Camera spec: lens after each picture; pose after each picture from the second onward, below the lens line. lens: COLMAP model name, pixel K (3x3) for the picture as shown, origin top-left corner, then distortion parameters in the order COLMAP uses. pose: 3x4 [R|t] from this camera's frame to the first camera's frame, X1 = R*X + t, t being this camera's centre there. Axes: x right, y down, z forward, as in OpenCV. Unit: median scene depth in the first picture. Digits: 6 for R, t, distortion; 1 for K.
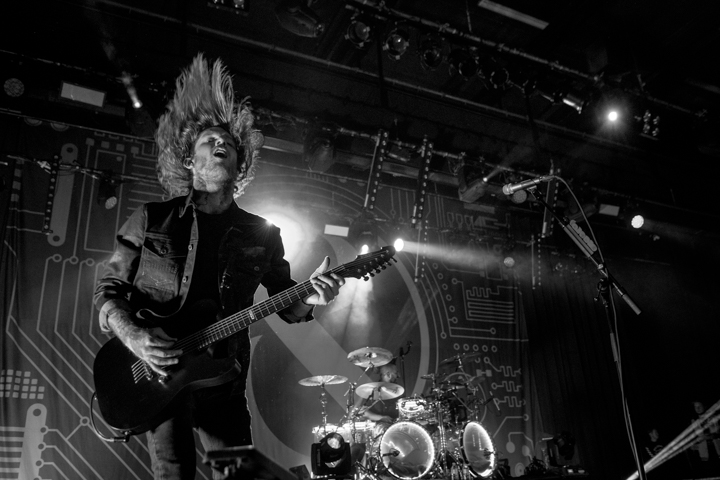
lens RADIAL K [[616.9, 0, 360.0], [0, 616.9, 240.0], [0, 0, 1]] dist [-0.002070, 0.009685]
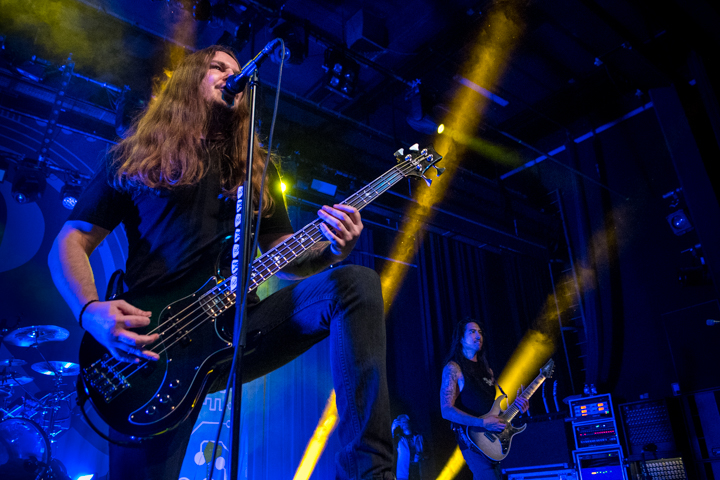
lens RADIAL K [[598.4, 0, 361.9], [0, 598.4, 231.6], [0, 0, 1]] dist [-0.002345, -0.004357]
pose [[0.976615, 0.110842, 0.184219, 0.354025], [-0.103793, 0.993464, -0.047507, 0.055372], [-0.188280, 0.027275, 0.981736, 0.184149]]
